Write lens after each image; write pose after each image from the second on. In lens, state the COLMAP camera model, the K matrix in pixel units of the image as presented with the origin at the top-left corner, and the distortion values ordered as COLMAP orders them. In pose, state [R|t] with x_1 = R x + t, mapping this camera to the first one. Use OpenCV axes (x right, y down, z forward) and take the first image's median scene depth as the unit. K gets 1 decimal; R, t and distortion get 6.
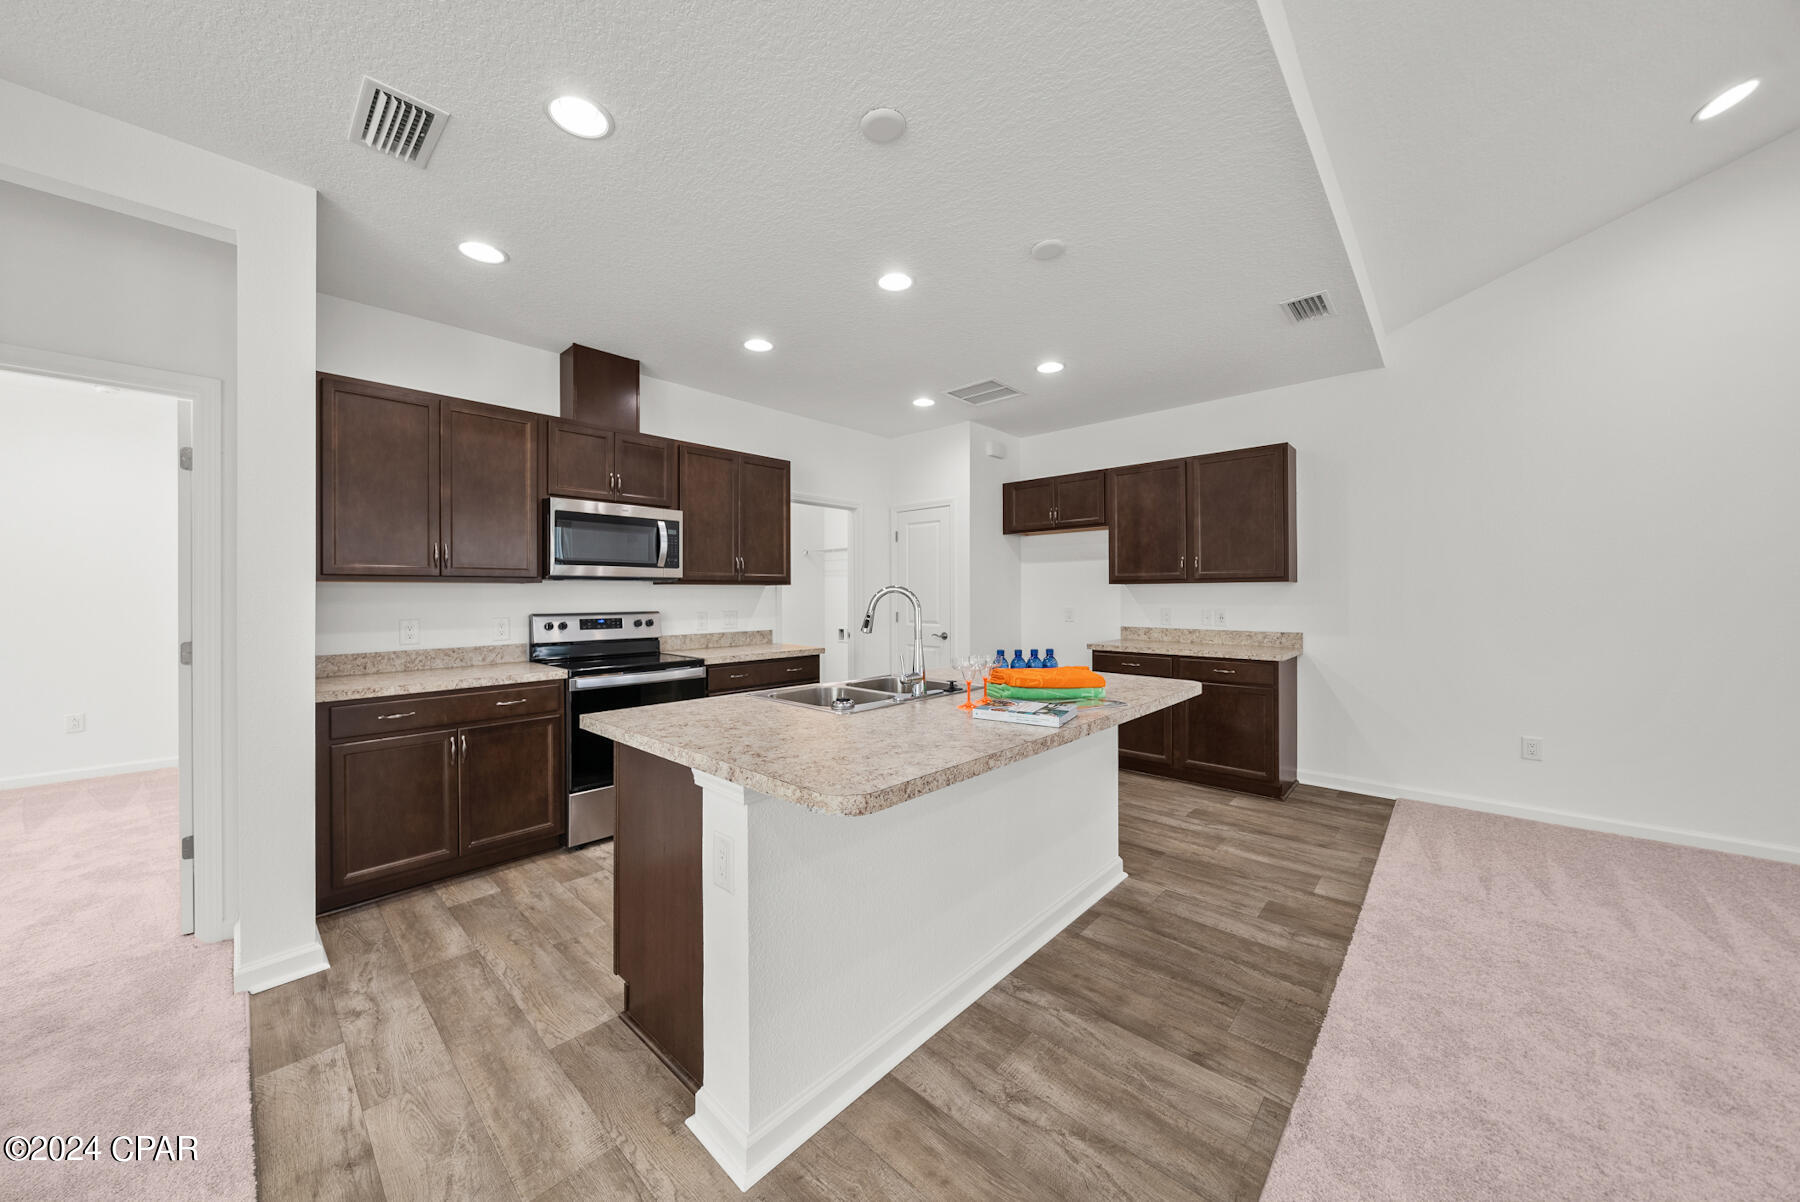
lens RADIAL K [[627.0, 0, 905.1], [0, 627.0, 594.9], [0, 0, 1]] dist [-0.001128, 0.000127]
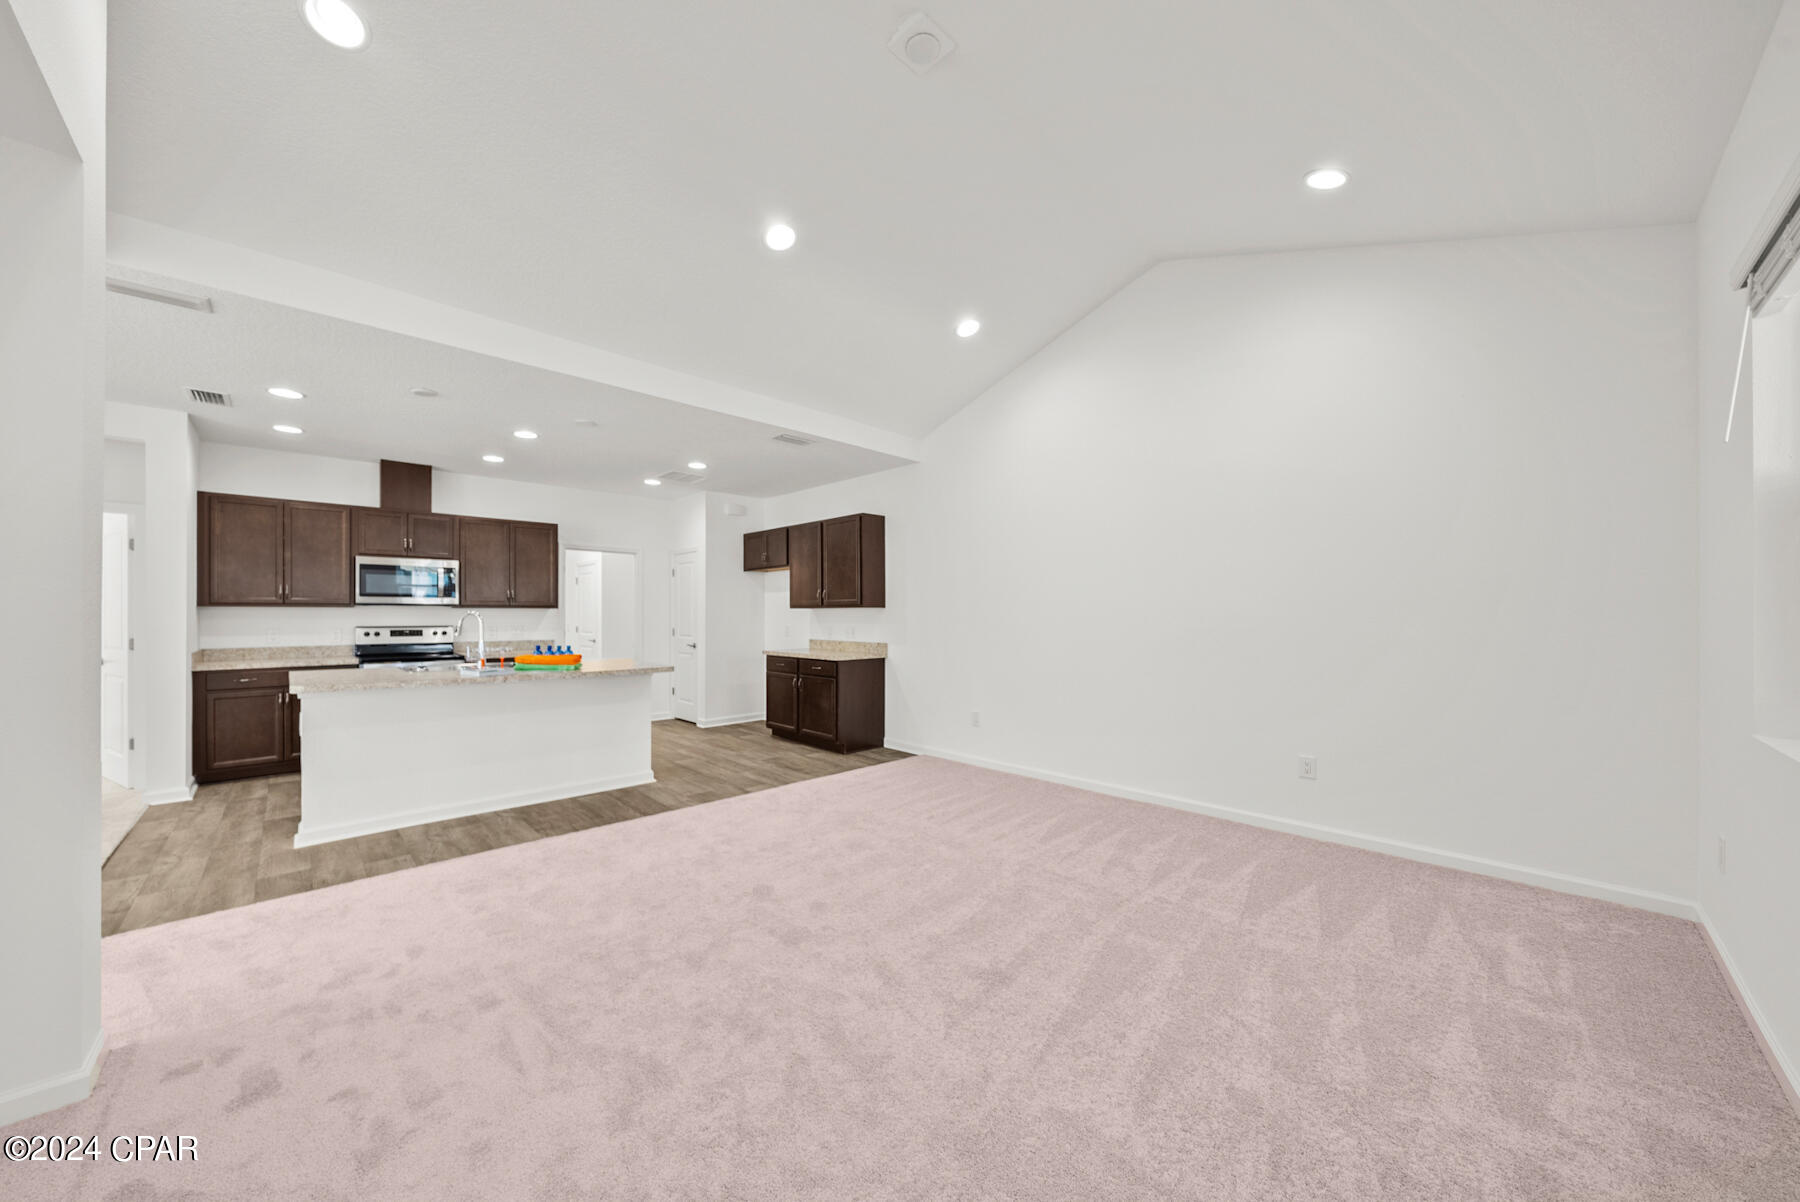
lens RADIAL K [[627.0, 0, 892.7], [0, 627.0, 610.5], [0, 0, 1]] dist [-0.001128, 0.000127]
pose [[0.998550, 0.004074, -0.053671, 0.878681], [-0.004417, 0.999971, -0.006277, -0.006480], [0.053644, 0.006505, 0.998539, -0.541677]]
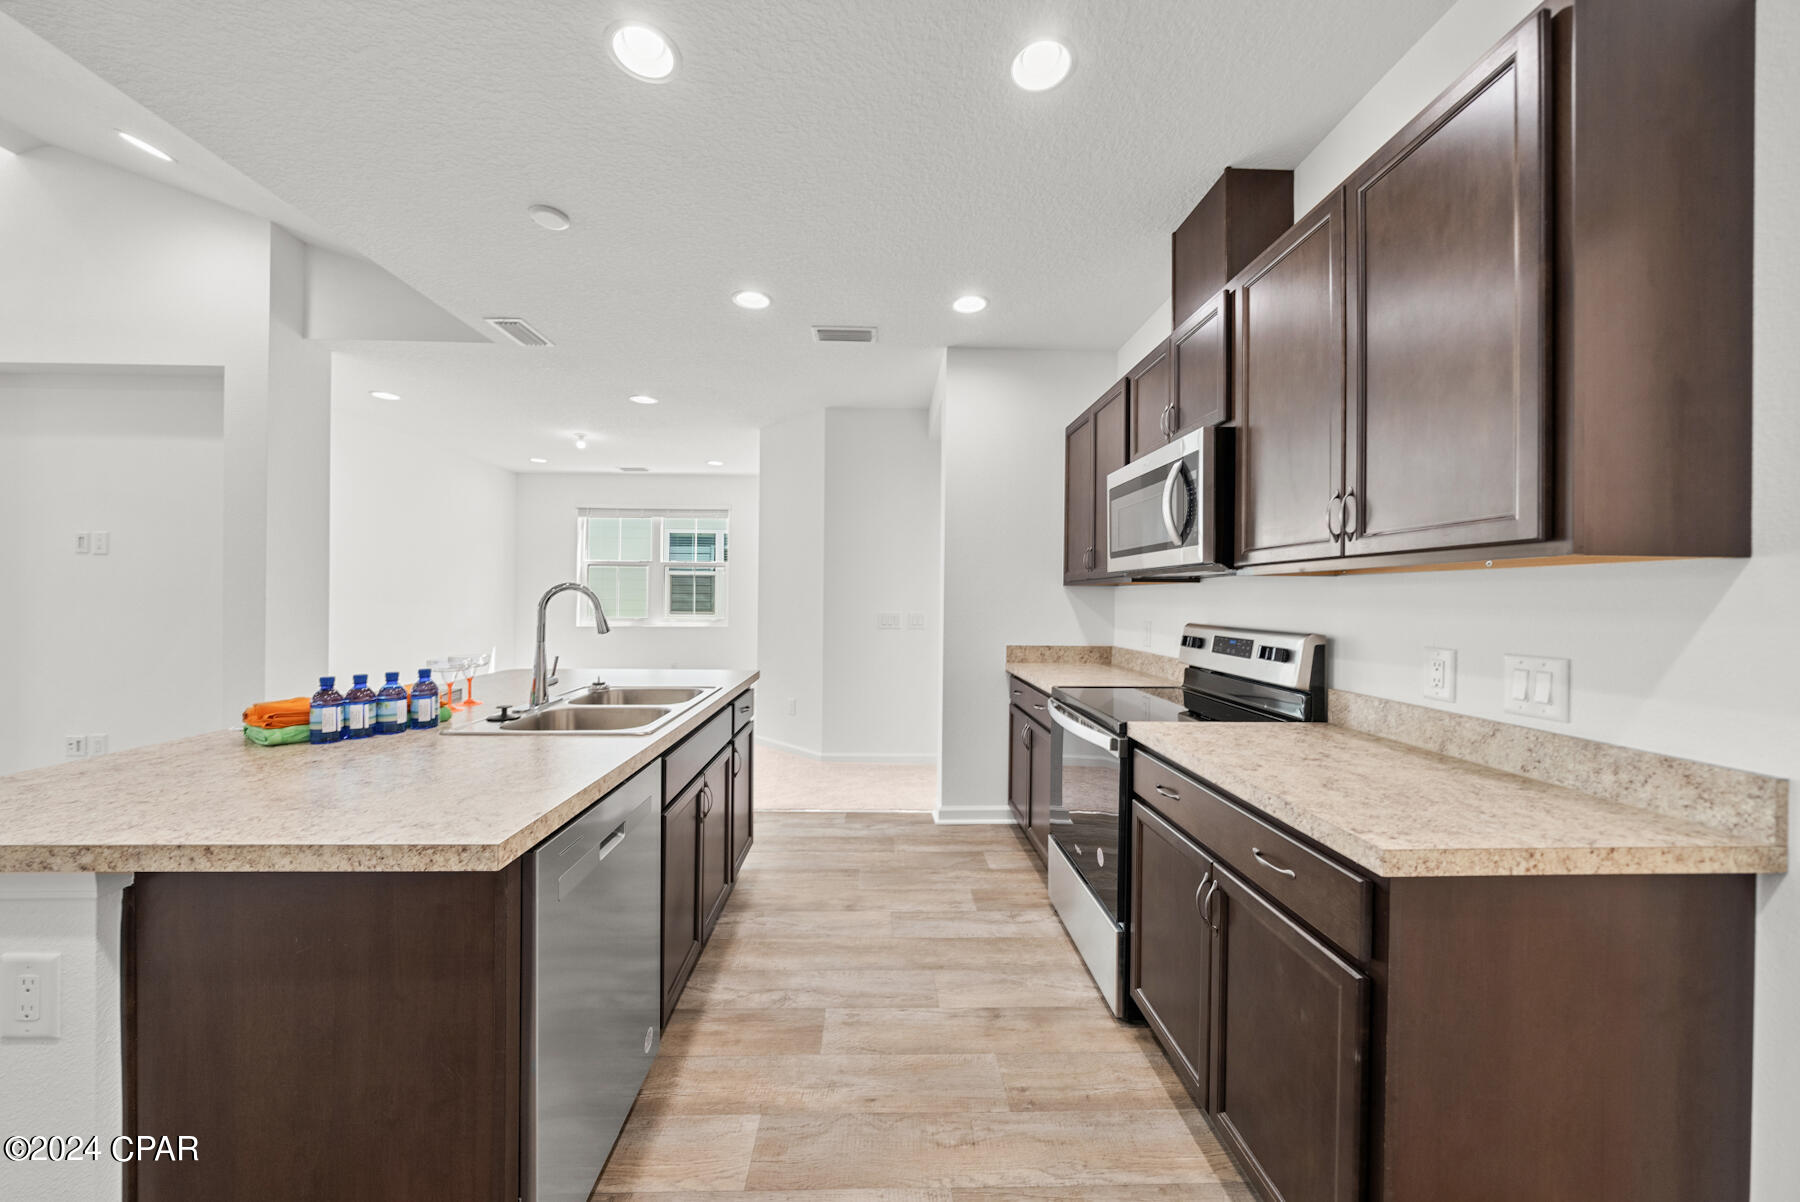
lens RADIAL K [[627.0, 0, 897.5], [0, 627.0, 604.0], [0, 0, 1]] dist [-0.001128, 0.000127]
pose [[-0.726096, 0.002199, -0.687590, 0.171728], [-0.007629, 0.999908, 0.011254, 0.001415], [0.687551, 0.013417, -0.726012, 1.308287]]
